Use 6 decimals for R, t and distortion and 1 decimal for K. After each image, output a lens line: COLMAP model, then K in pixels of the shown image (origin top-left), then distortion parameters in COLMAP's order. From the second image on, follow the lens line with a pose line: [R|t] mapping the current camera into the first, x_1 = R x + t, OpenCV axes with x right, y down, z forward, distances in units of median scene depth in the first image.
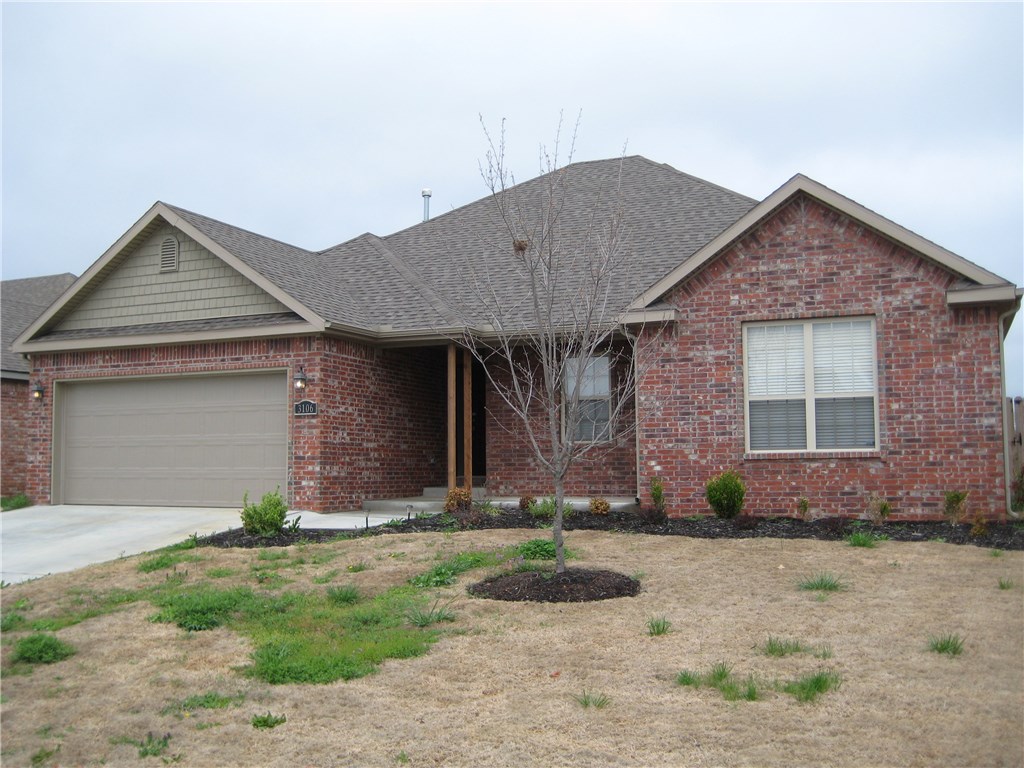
lens RADIAL K [[1132.3, 0, 512.0], [0, 1132.3, 384.0], [0, 0, 1]] dist [-0.179143, 0.300562]
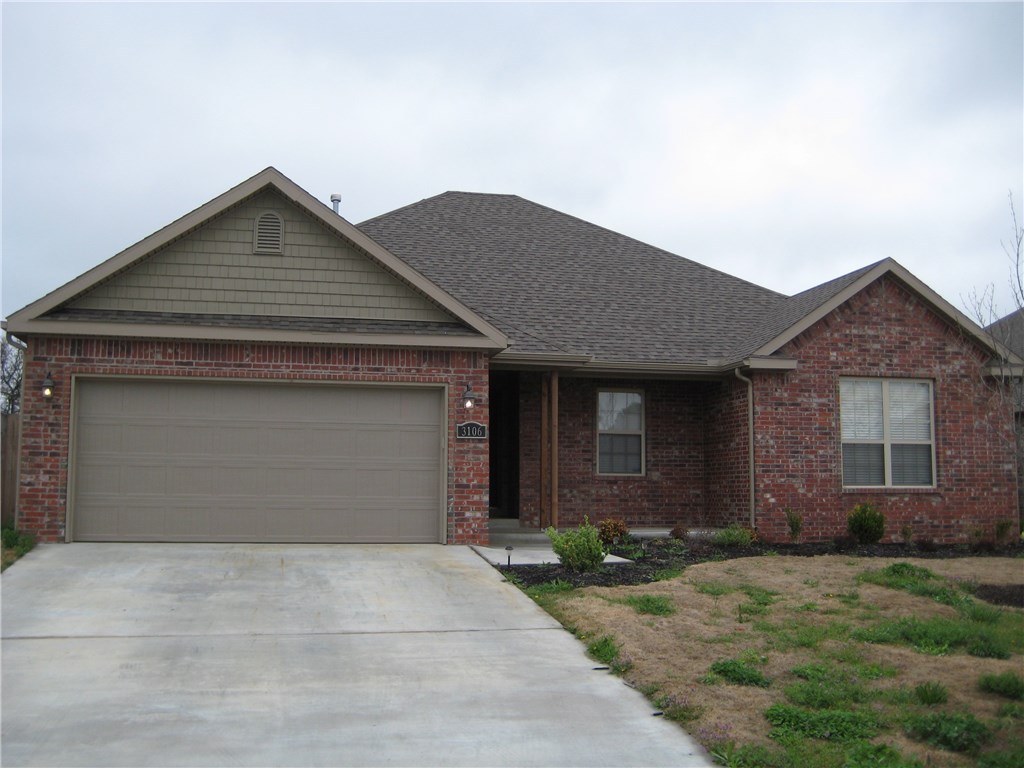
lens RADIAL K [[1132.3, 0, 512.0], [0, 1132.3, 384.0], [0, 0, 1]] dist [-0.179143, 0.300562]
pose [[0.794620, 0.071760, 0.602852, -0.761429], [-0.054704, 0.997414, -0.046621, 0.026271], [-0.604638, 0.004067, 0.796490, 0.279050]]
